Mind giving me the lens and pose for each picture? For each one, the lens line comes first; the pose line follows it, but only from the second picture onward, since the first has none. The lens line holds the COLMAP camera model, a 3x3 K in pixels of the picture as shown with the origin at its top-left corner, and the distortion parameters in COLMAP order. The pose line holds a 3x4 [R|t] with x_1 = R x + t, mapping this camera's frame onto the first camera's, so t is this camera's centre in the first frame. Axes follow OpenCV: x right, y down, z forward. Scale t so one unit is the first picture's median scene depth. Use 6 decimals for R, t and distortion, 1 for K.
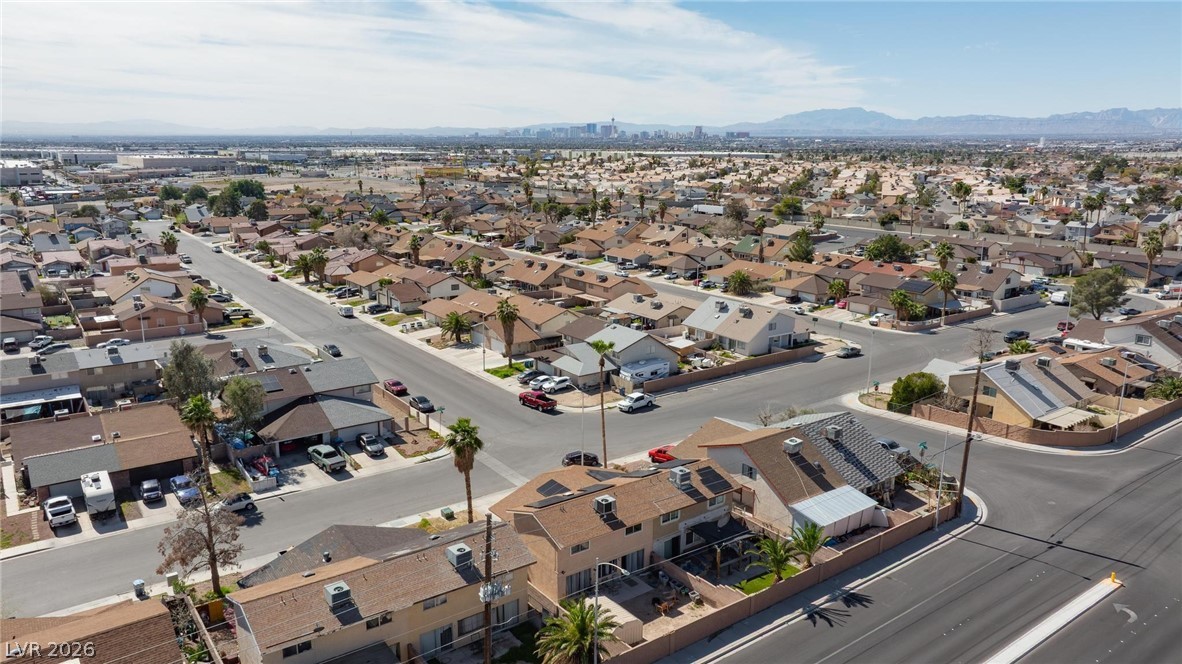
lens RADIAL K [[835.1, 0, 589.8], [0, 835.1, 333.5], [0, 0, 1]] dist [-0.010182, 0.002401]
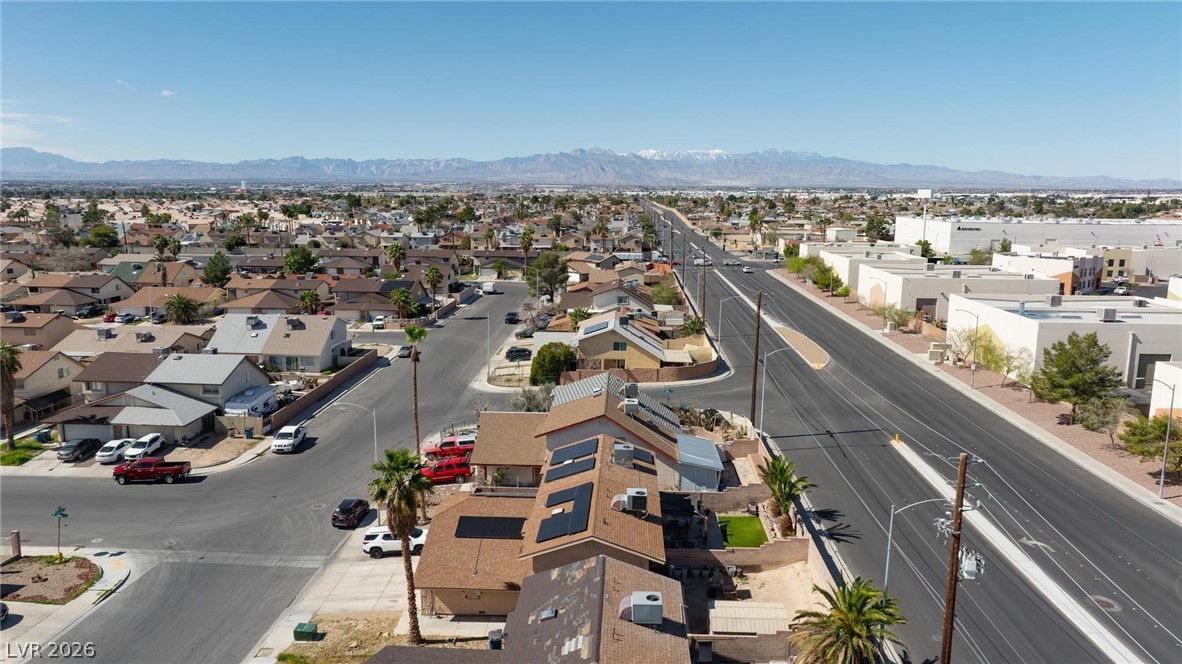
lens RADIAL K [[835.1, 0, 590.2], [0, 835.1, 331.0], [0, 0, 1]] dist [-0.010182, 0.002401]
pose [[0.626529, -0.129240, 0.768609, -0.314860], [0.172299, 0.984724, 0.025130, 0.013899], [-0.760115, 0.116686, 0.639226, 0.285198]]
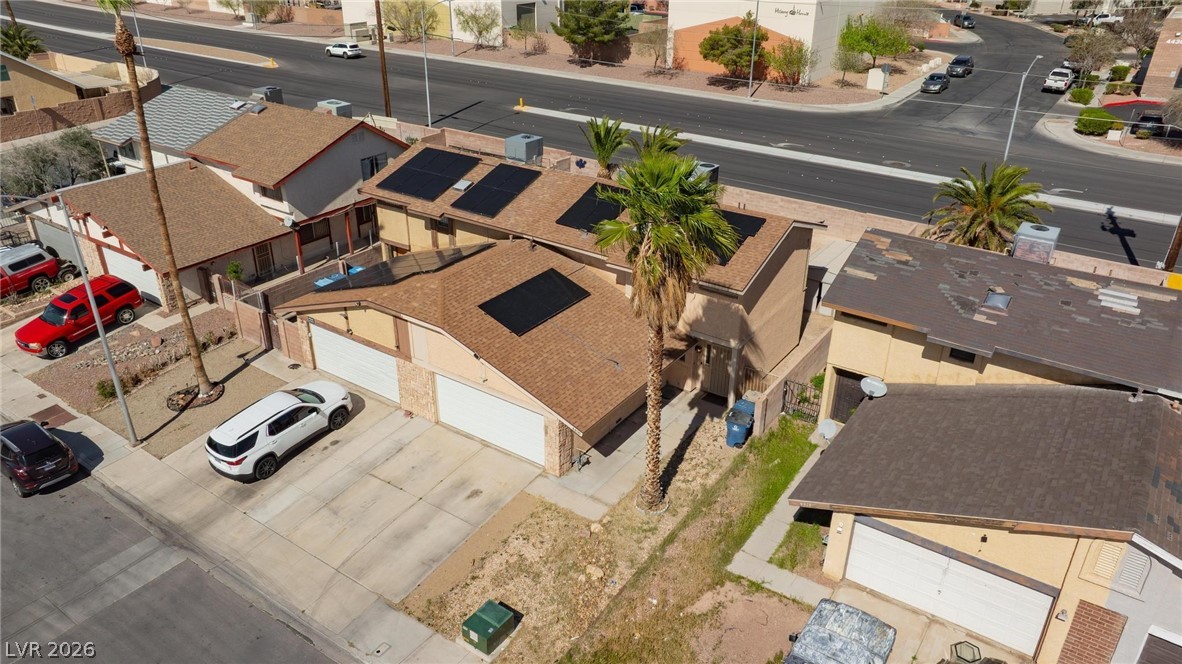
lens RADIAL K [[835.1, 0, 593.8], [0, 835.1, 329.1], [0, 0, 1]] dist [-0.010182, 0.002401]
pose [[-0.333053, -0.430631, 0.838828, -0.243859], [0.201418, 0.836592, 0.509455, 0.000478], [-0.921144, 0.338631, -0.191892, 0.653254]]
